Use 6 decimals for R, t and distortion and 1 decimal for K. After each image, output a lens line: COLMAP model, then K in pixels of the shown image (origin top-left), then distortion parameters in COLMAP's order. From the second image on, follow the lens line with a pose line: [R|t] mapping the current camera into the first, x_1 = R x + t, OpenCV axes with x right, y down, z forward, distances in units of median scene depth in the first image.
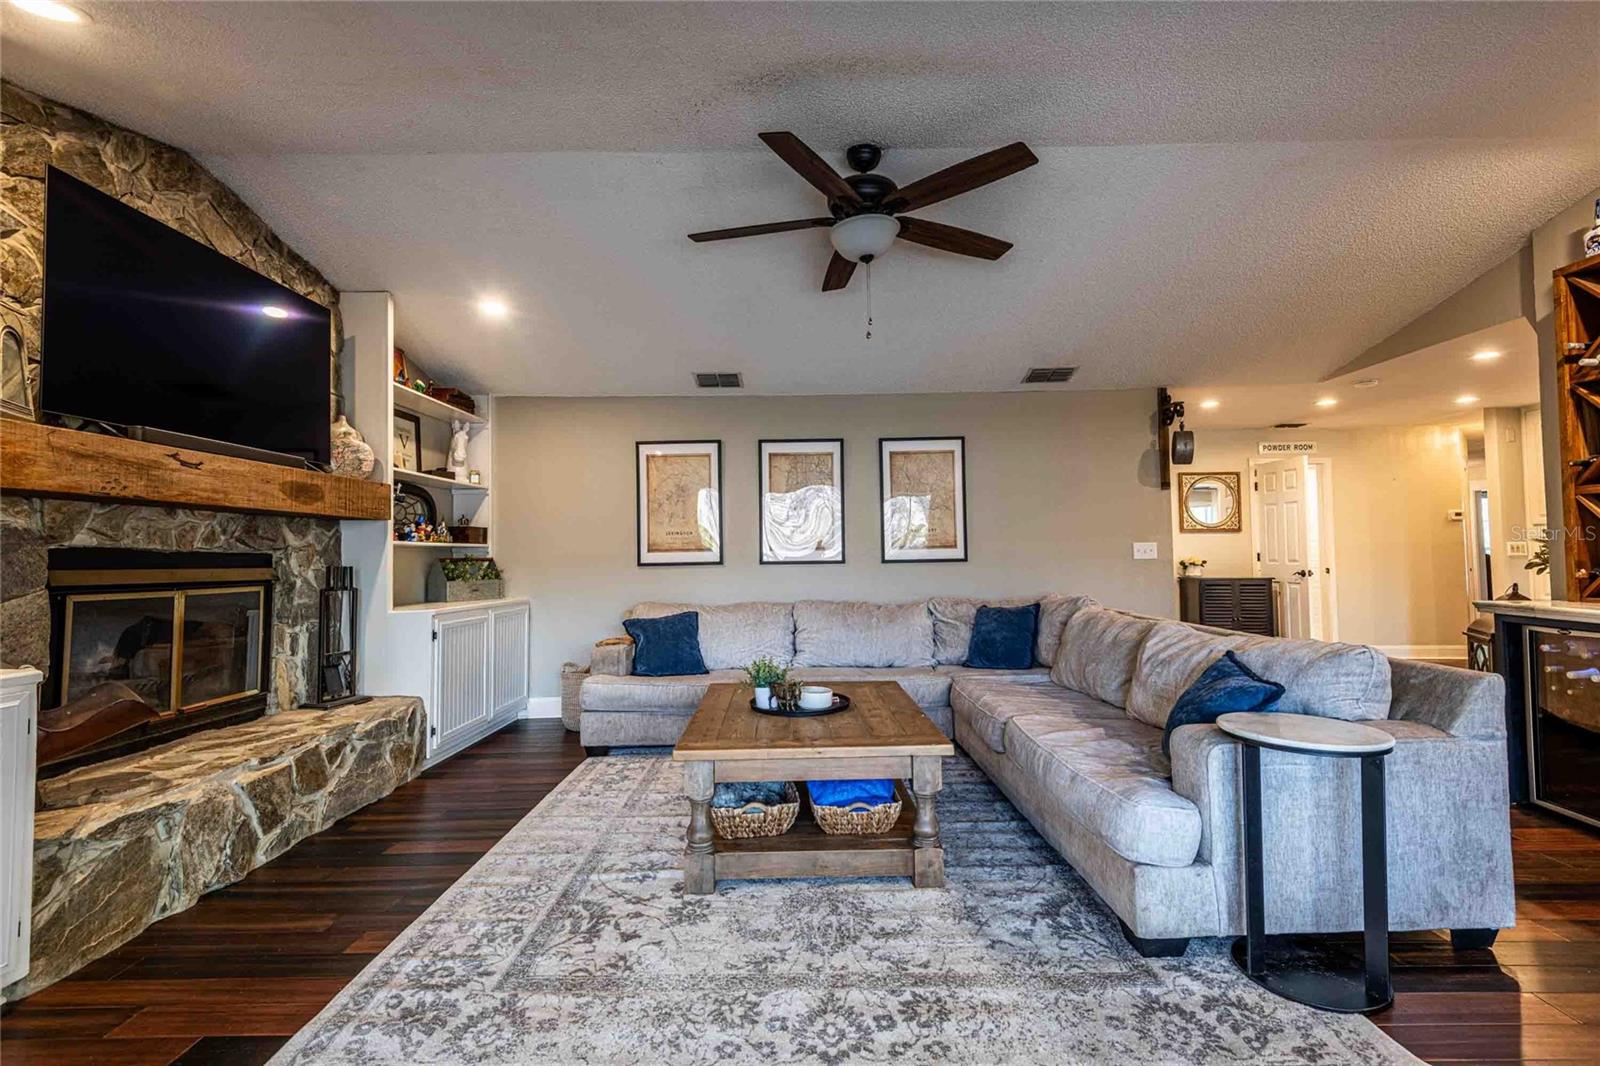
lens RADIAL K [[744.9, 0, 806.0], [0, 744.9, 535.4], [0, 0, 1]] dist [0.041351, 0.000113]
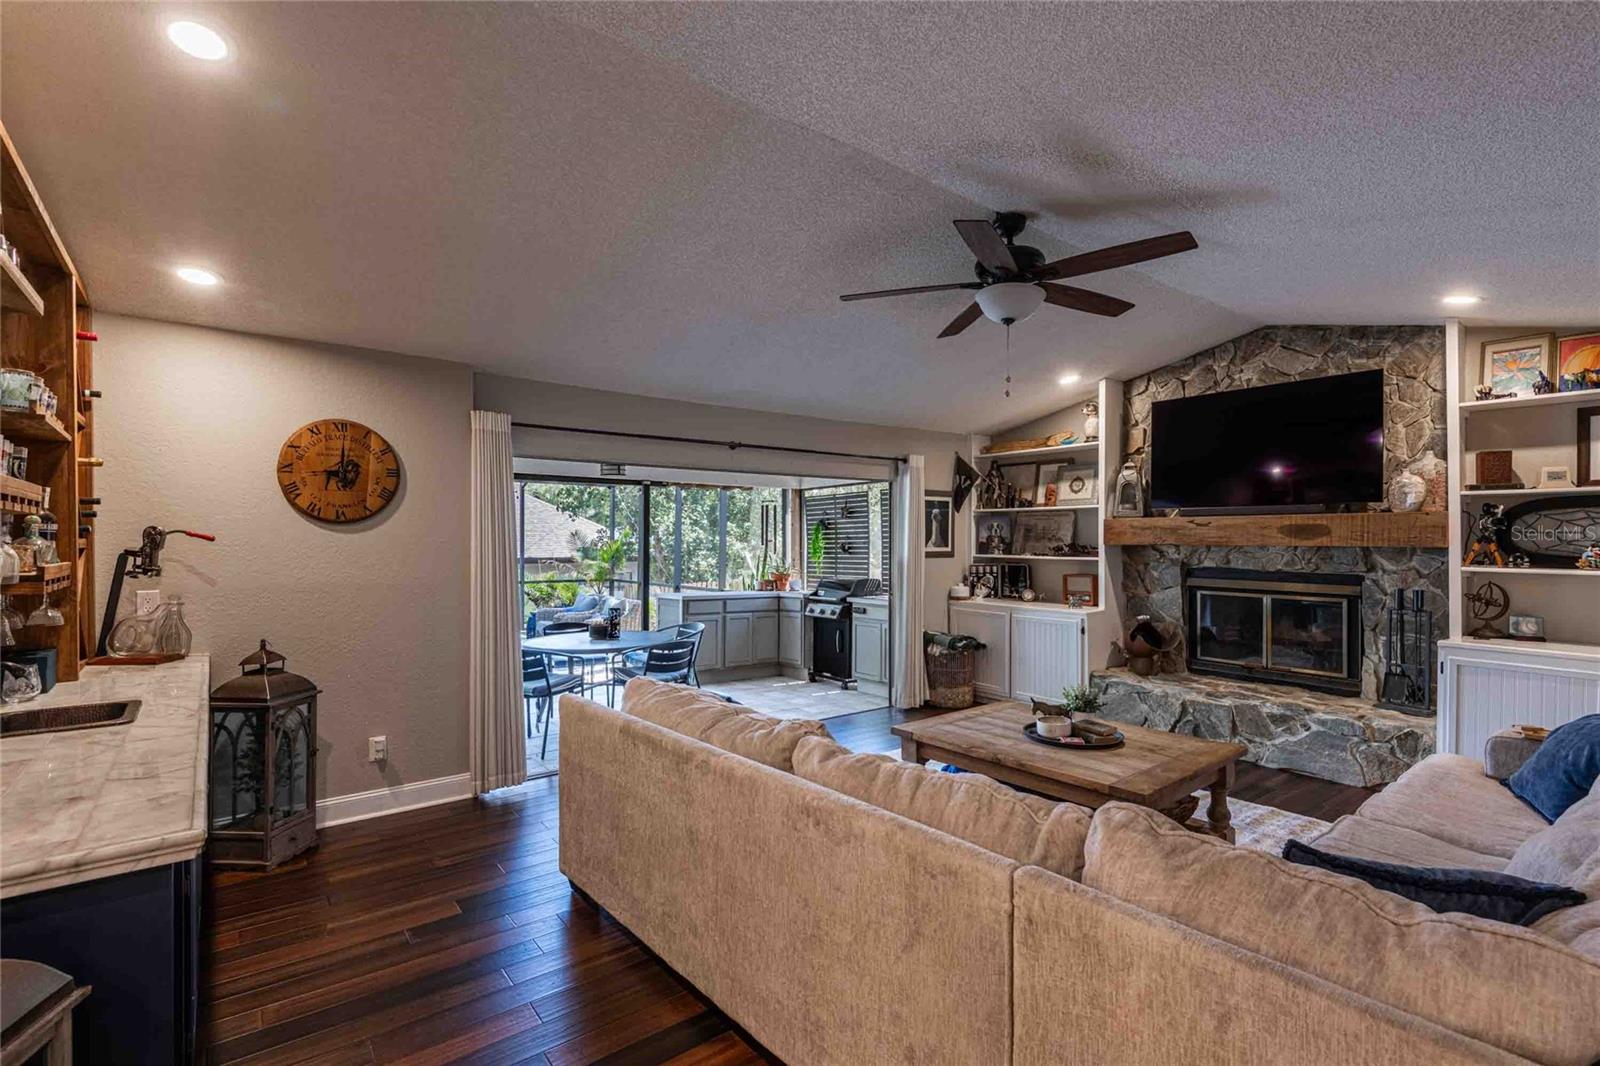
lens RADIAL K [[754.5, 0, 805.7], [0, 754.5, 536.3], [0, 0, 1]] dist [0.039592, -0.009043]
pose [[-0.787538, 0.011884, -0.616151, 0.963942], [0.028963, 0.999423, -0.017743, -0.052304], [0.615585, -0.031819, -0.787428, 1.638338]]
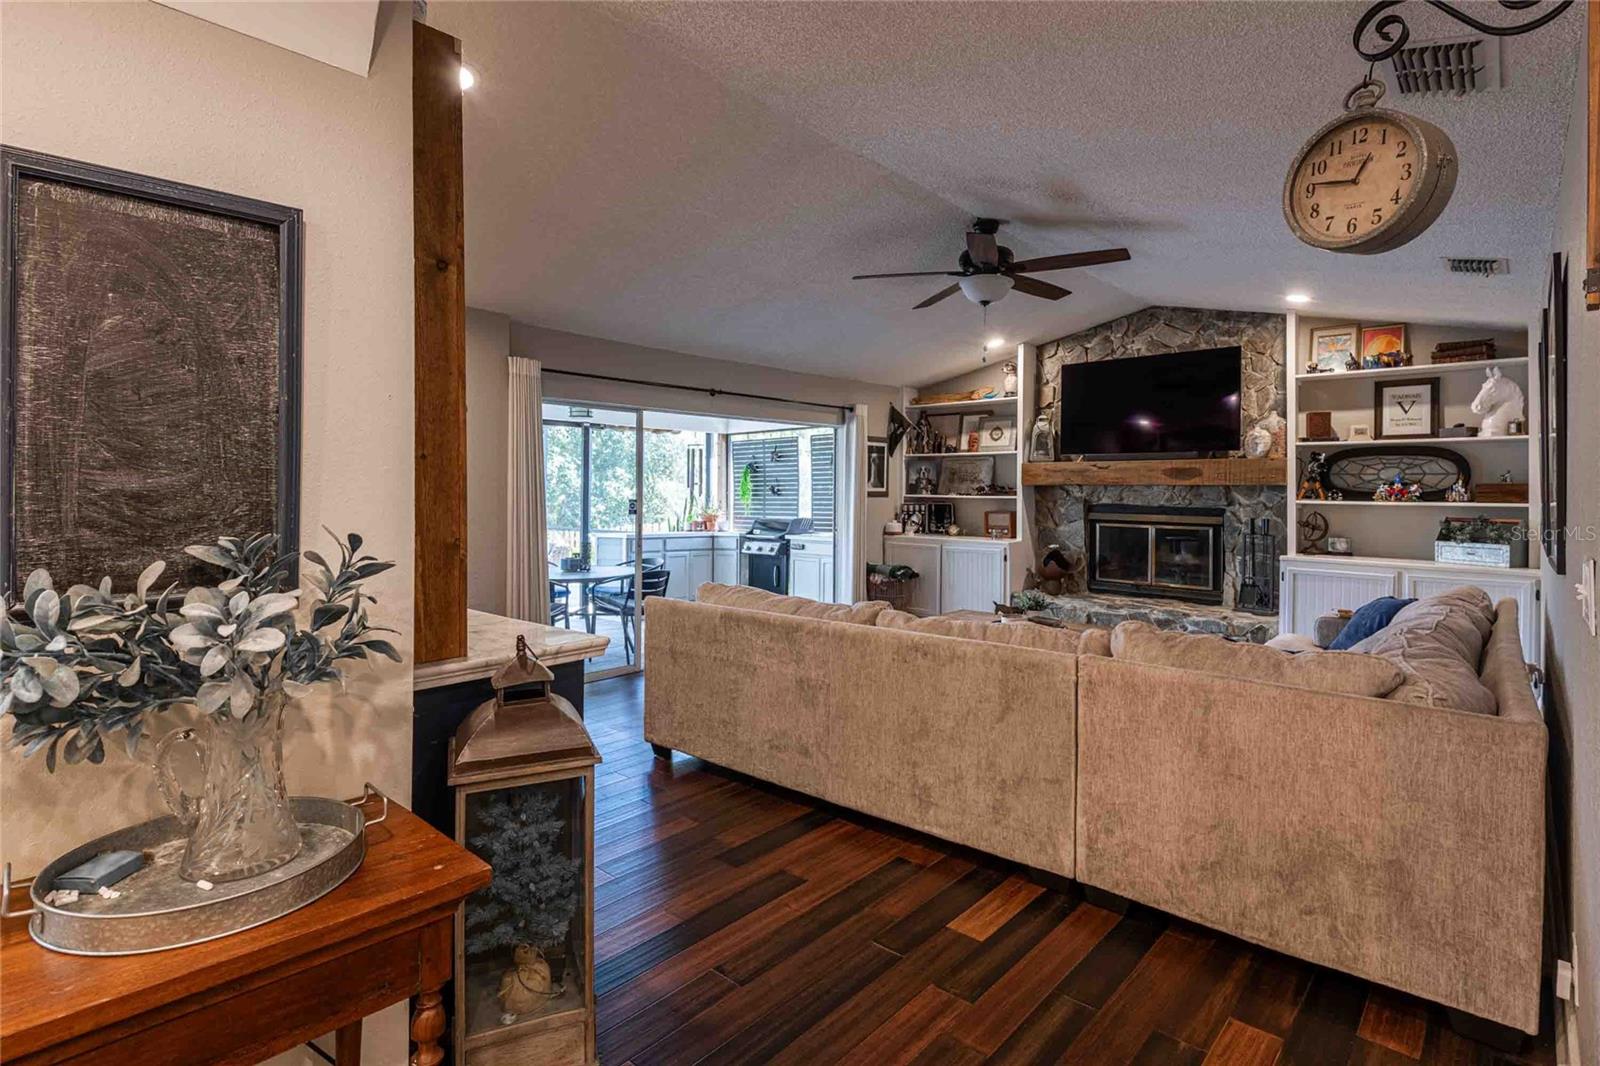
lens RADIAL K [[796.7, 0, 795.2], [0, 796.7, 485.8], [0, 0, 1]] dist [0.067846, 0.000062]
pose [[-0.673729, 0.007308, -0.738942, 1.367289], [0.025745, 0.999576, -0.013587, -0.027674], [0.738530, -0.028178, -0.673632, 1.691398]]
